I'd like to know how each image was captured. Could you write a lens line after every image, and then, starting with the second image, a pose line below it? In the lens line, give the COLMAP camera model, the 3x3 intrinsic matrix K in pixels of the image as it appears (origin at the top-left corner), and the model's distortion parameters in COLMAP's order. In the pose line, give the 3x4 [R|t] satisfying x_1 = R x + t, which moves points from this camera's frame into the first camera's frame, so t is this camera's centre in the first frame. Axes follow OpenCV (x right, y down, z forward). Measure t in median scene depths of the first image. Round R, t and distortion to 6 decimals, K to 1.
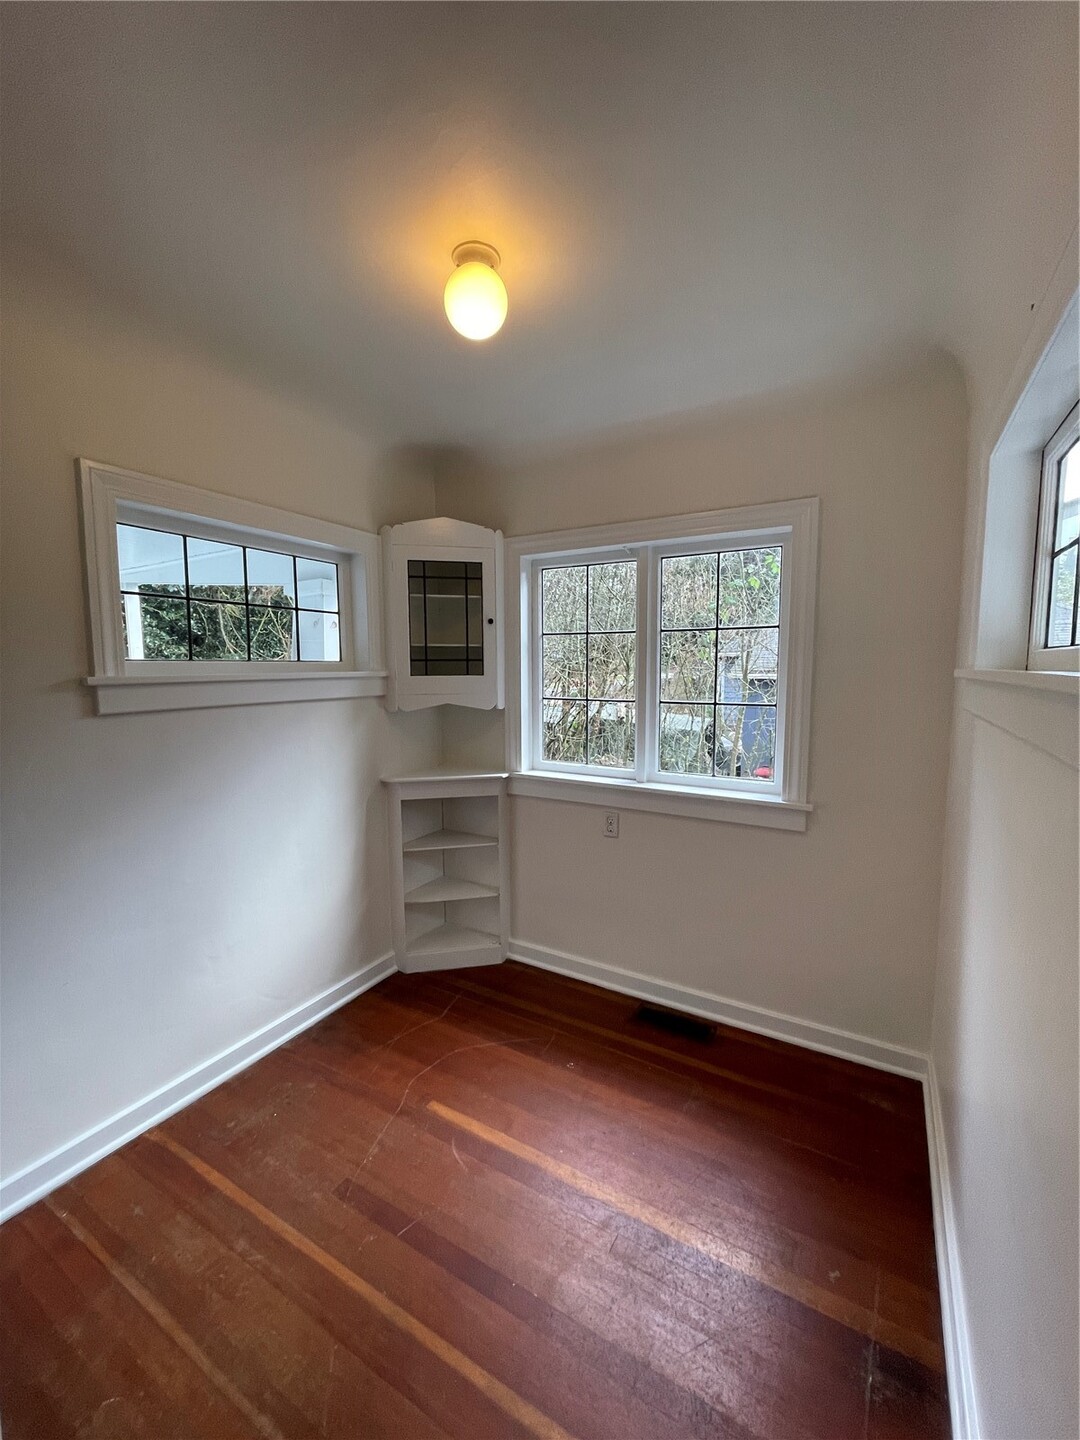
lens RADIAL K [[576.2, 0, 540.4], [0, 576.2, 722.5], [0, 0, 1]] dist [-0.000391, -0.000114]
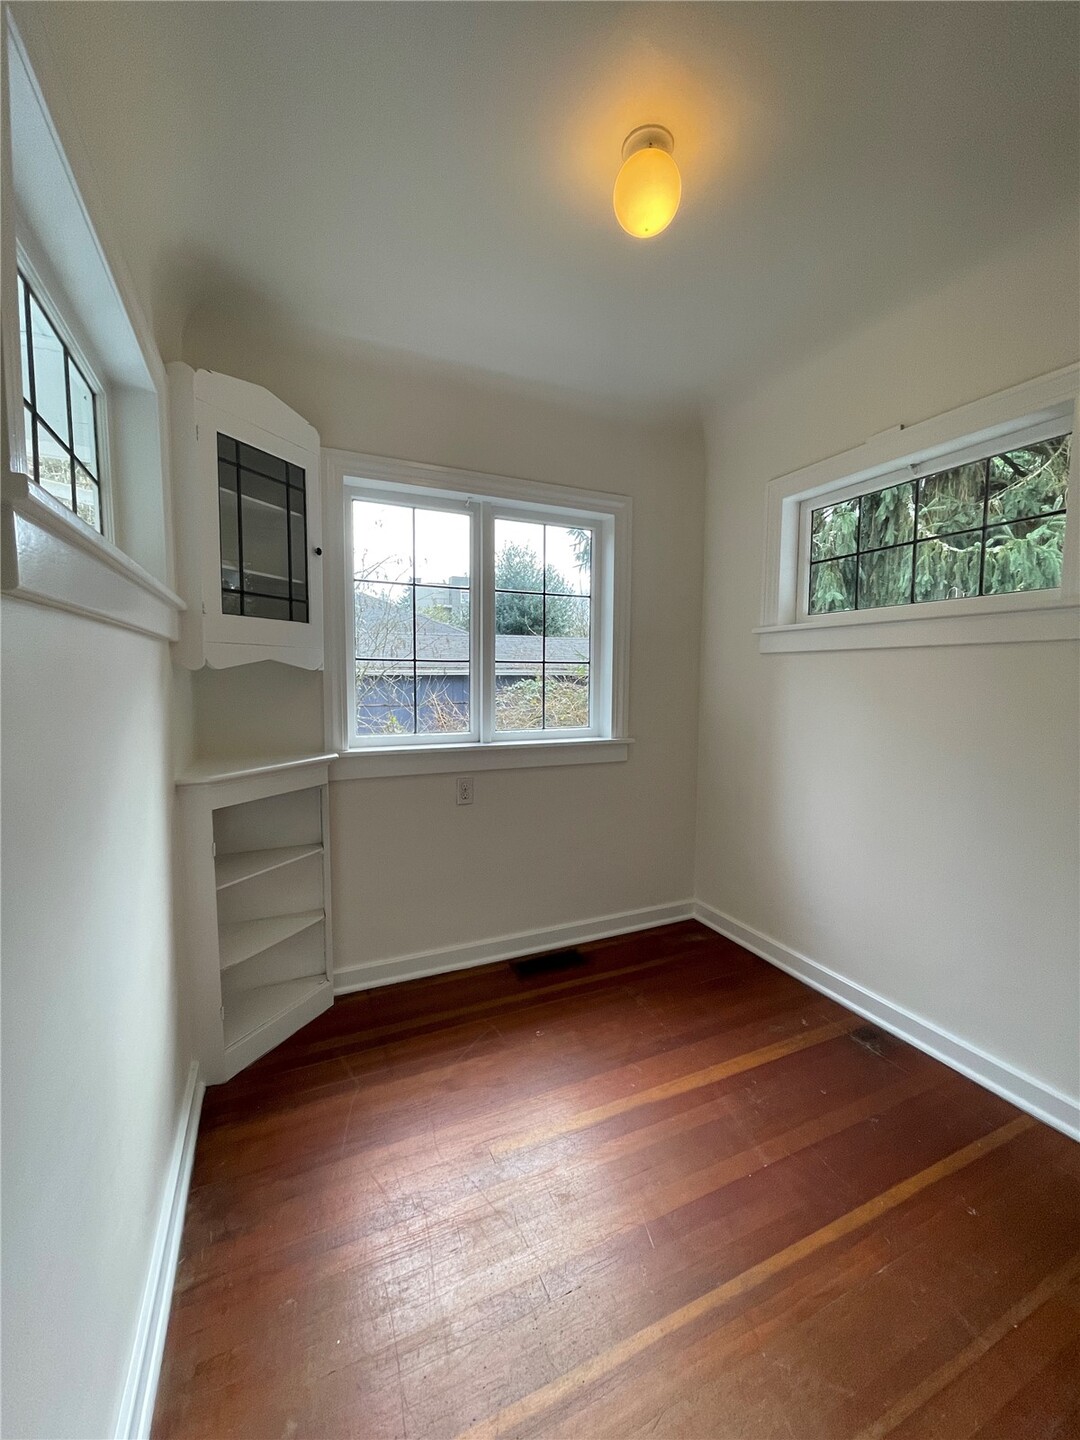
lens RADIAL K [[576.2, 0, 541.2], [0, 576.2, 719.6], [0, 0, 1]] dist [-0.000391, -0.000114]
pose [[0.574870, -0.056950, 0.816261, -0.553001], [0.073393, 0.997143, 0.017881, 0.051750], [-0.814947, 0.049628, 0.577407, 0.341290]]
